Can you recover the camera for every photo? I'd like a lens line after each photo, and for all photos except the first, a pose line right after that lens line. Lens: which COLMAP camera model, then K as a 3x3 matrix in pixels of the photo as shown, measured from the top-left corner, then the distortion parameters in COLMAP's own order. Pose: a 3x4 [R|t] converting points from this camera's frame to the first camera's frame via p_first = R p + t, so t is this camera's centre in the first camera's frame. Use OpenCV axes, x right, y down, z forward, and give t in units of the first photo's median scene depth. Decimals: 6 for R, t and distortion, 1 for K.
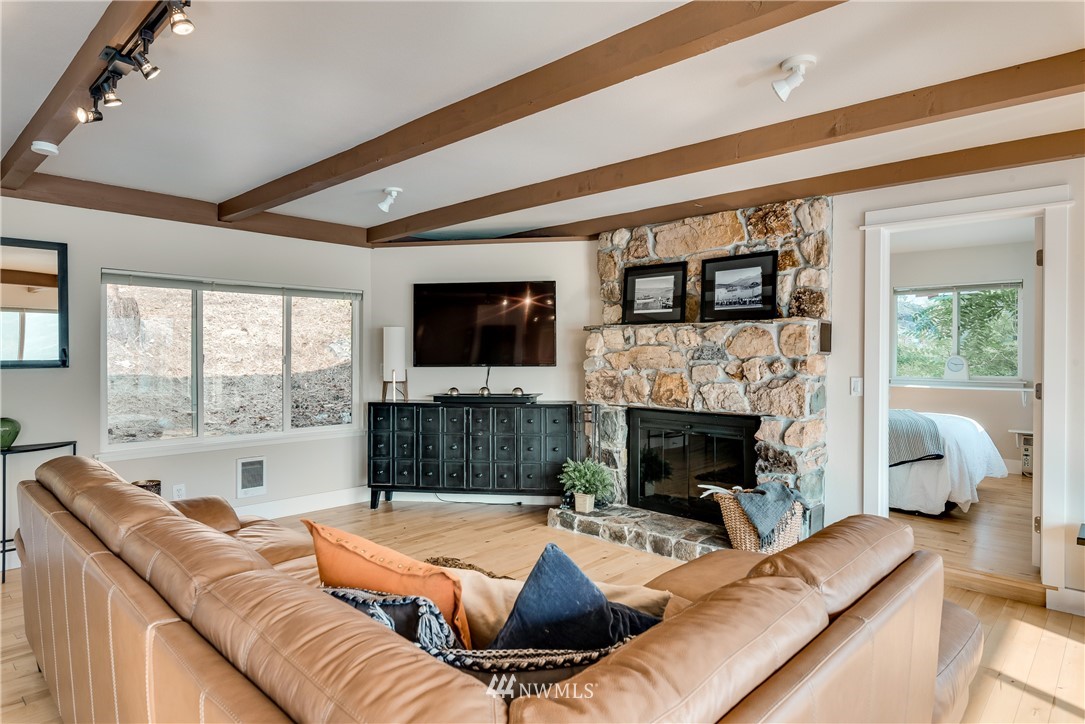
lens RADIAL K [[624.1, 0, 542.5], [0, 624.1, 362.0], [0, 0, 1]] dist [0.001562, 0.000493]
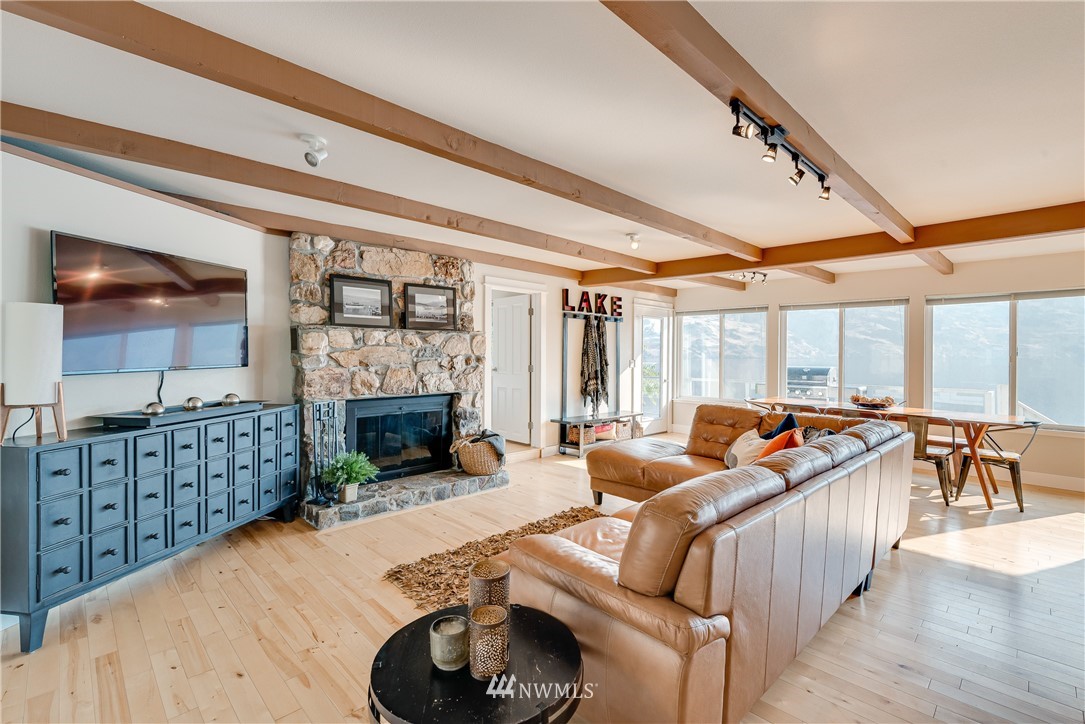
lens RADIAL K [[487.8, 0, 542.5], [0, 487.8, 362.0], [0, 0, 1]] dist [-0.000494, -0.000302]
pose [[0.035284, -0.023716, 0.999096, -0.787952], [0.005662, 0.999707, 0.023531, -0.016345], [-0.999361, 0.004827, 0.035408, 0.668237]]
